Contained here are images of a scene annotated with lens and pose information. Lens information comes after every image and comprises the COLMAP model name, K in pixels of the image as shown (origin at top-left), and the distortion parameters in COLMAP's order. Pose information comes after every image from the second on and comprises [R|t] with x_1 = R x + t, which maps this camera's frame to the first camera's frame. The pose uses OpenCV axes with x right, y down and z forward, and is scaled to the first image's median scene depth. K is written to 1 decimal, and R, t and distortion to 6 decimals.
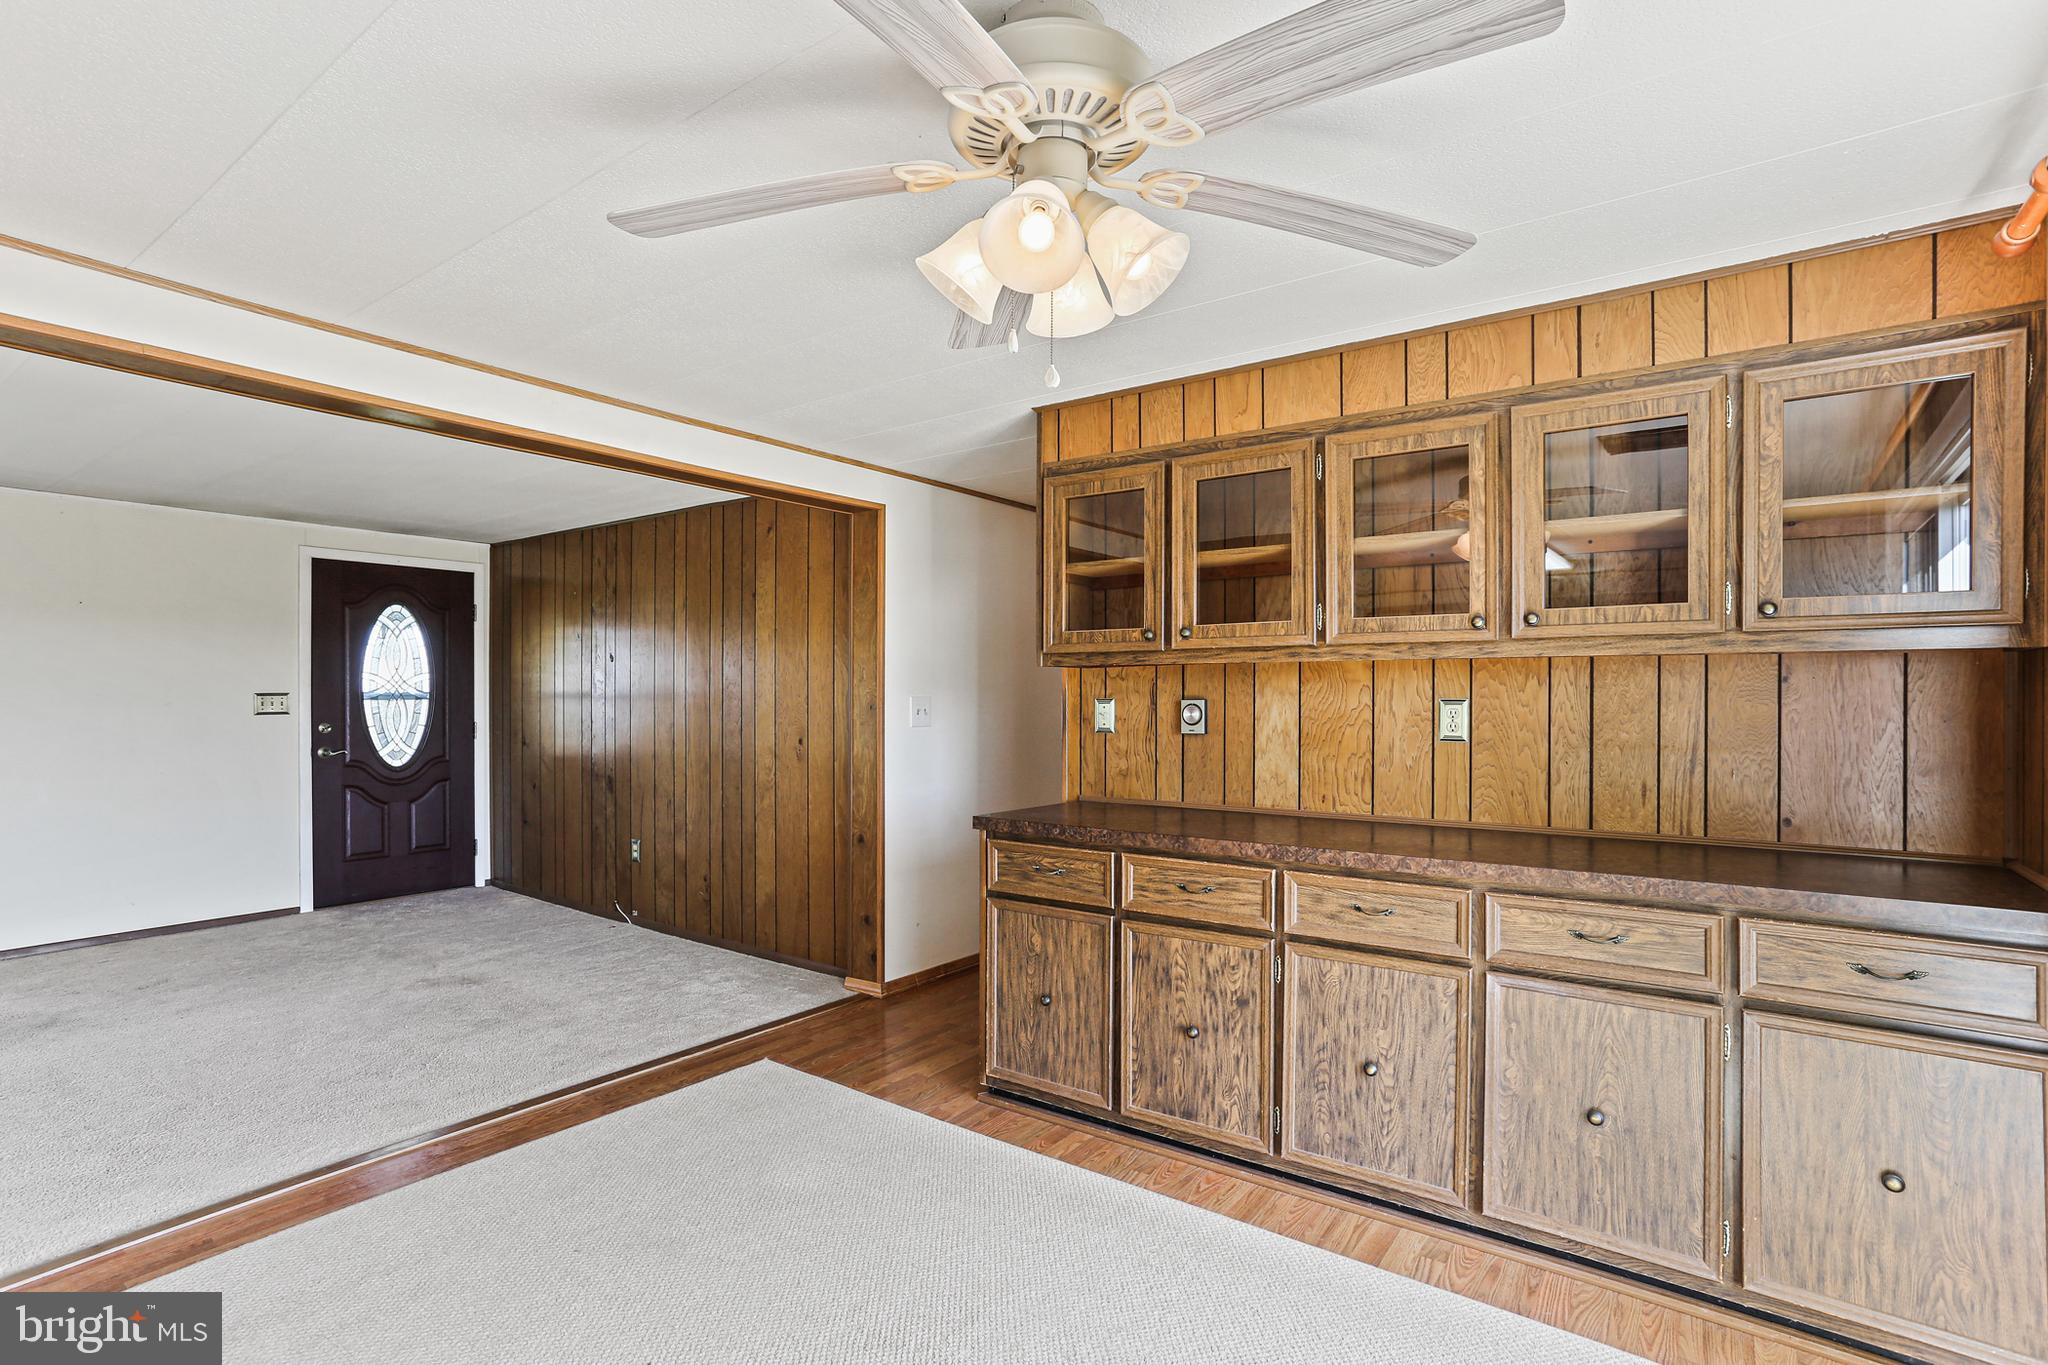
lens RADIAL K [[996.3, 0, 1019.5], [0, 996.3, 693.6], [0, 0, 1]] dist [-0.064925, 0.036751]
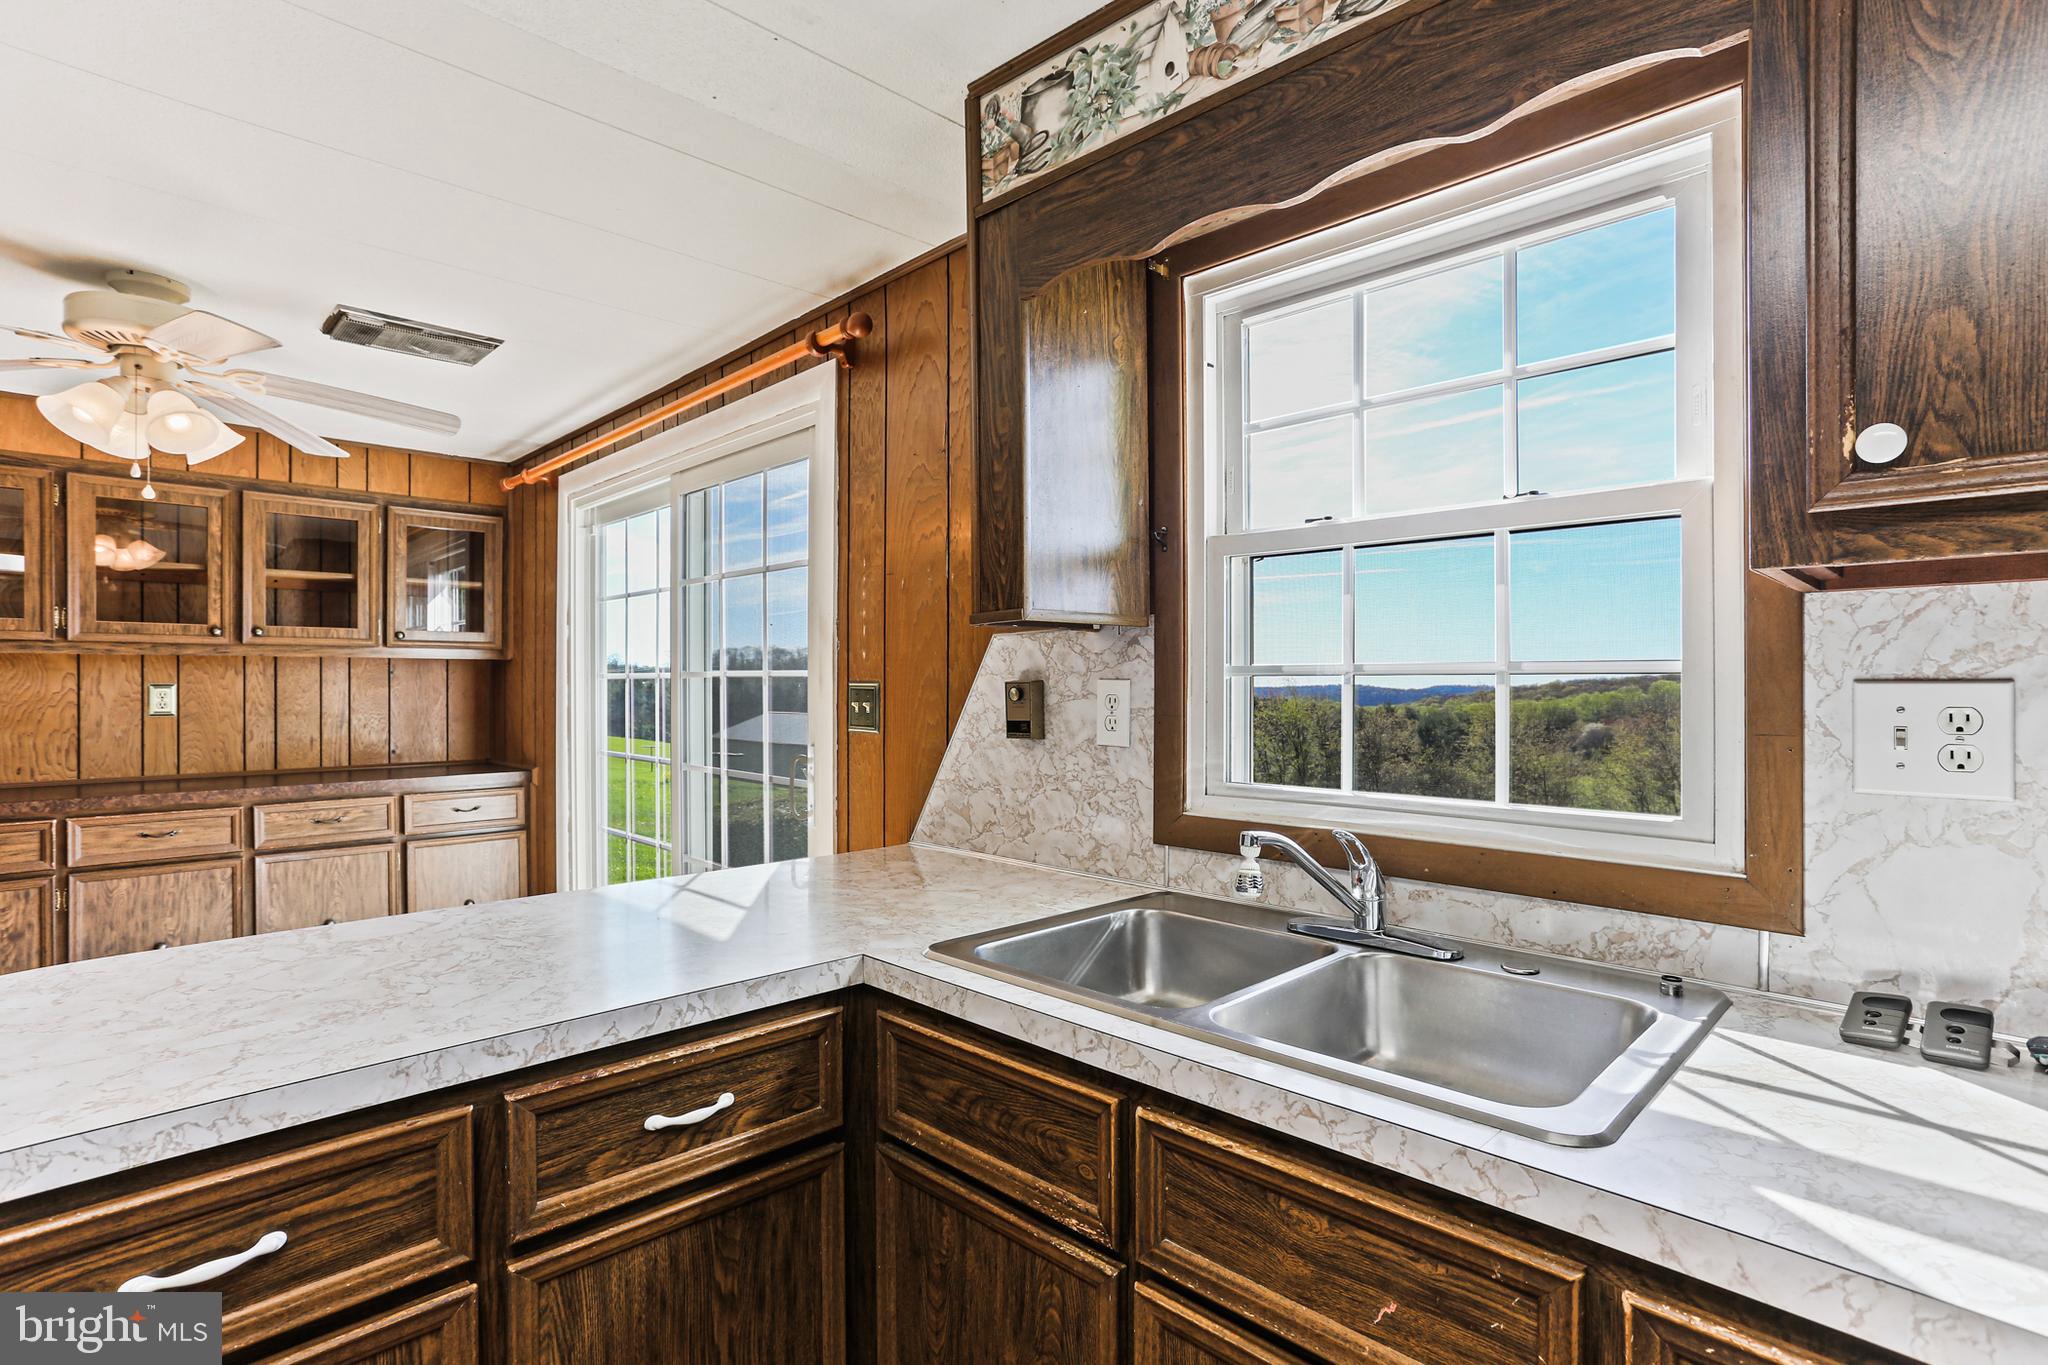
lens RADIAL K [[996.3, 0, 1019.5], [0, 996.3, 693.6], [0, 0, 1]] dist [-0.064925, 0.036751]
pose [[0.148827, -0.011708, 0.988794, -0.787619], [-0.000922, 0.999928, 0.011978, 0.001581], [-0.988863, -0.002694, 0.148806, -0.400484]]
